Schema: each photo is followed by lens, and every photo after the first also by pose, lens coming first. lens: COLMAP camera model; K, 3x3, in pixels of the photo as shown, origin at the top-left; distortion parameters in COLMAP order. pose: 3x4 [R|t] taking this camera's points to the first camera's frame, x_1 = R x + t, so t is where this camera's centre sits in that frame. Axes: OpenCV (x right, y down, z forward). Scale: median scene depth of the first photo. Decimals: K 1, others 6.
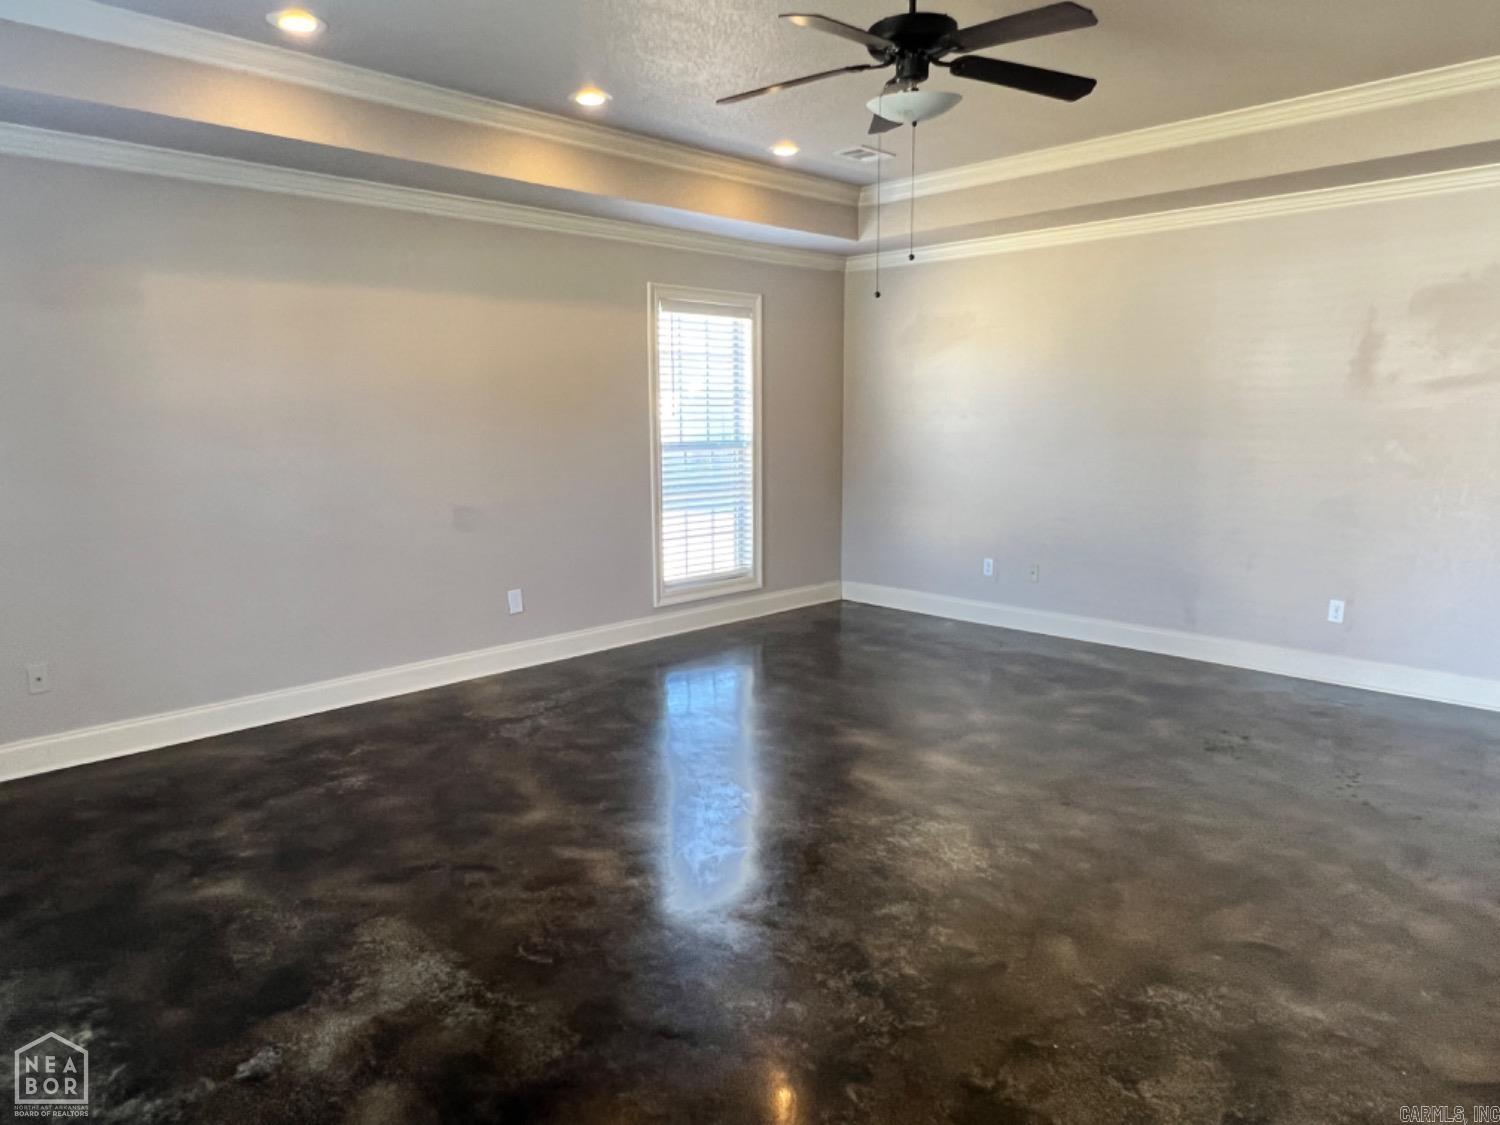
lens RADIAL K [[975.8, 0, 750.0], [0, 975.8, 562.5], [0, 0, 1]] dist [-0.004282, 0.001209]
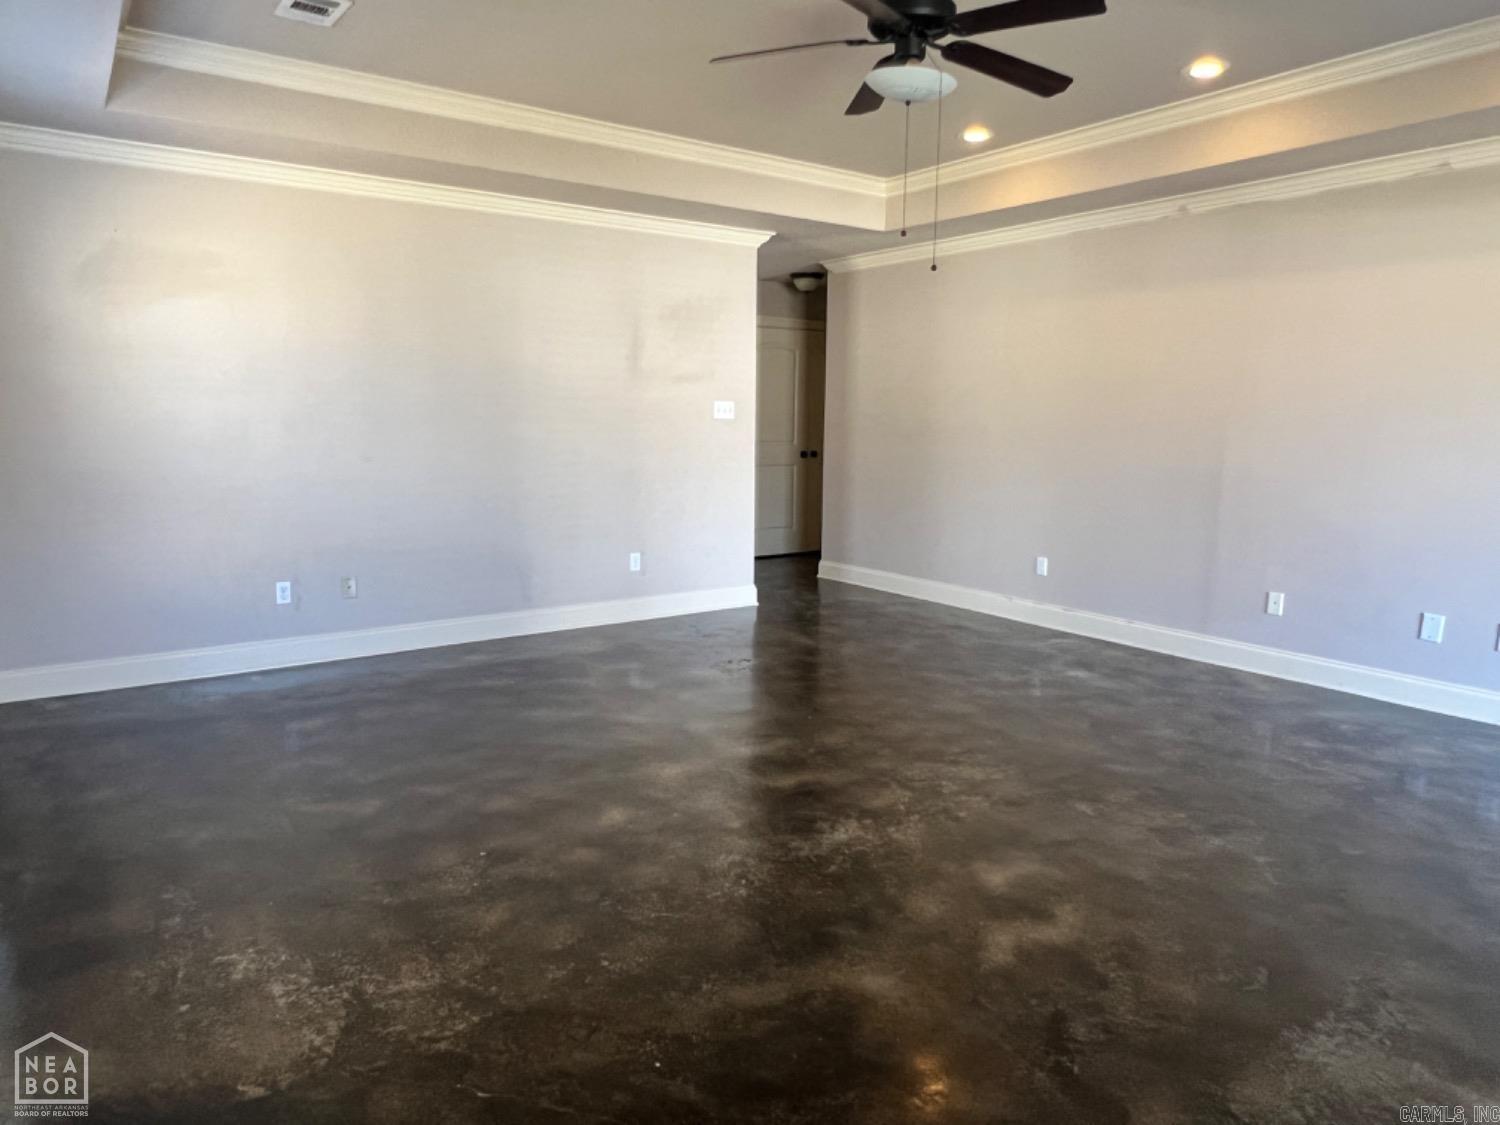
lens RADIAL K [[975.8, 0, 750.0], [0, 975.8, 562.5], [0, 0, 1]] dist [-0.004282, 0.001209]
pose [[0.162936, -0.142389, 0.976308, -0.701882], [0.143309, 0.982453, 0.119368, -0.091997], [-0.976173, 0.120464, 0.180482, 0.783718]]
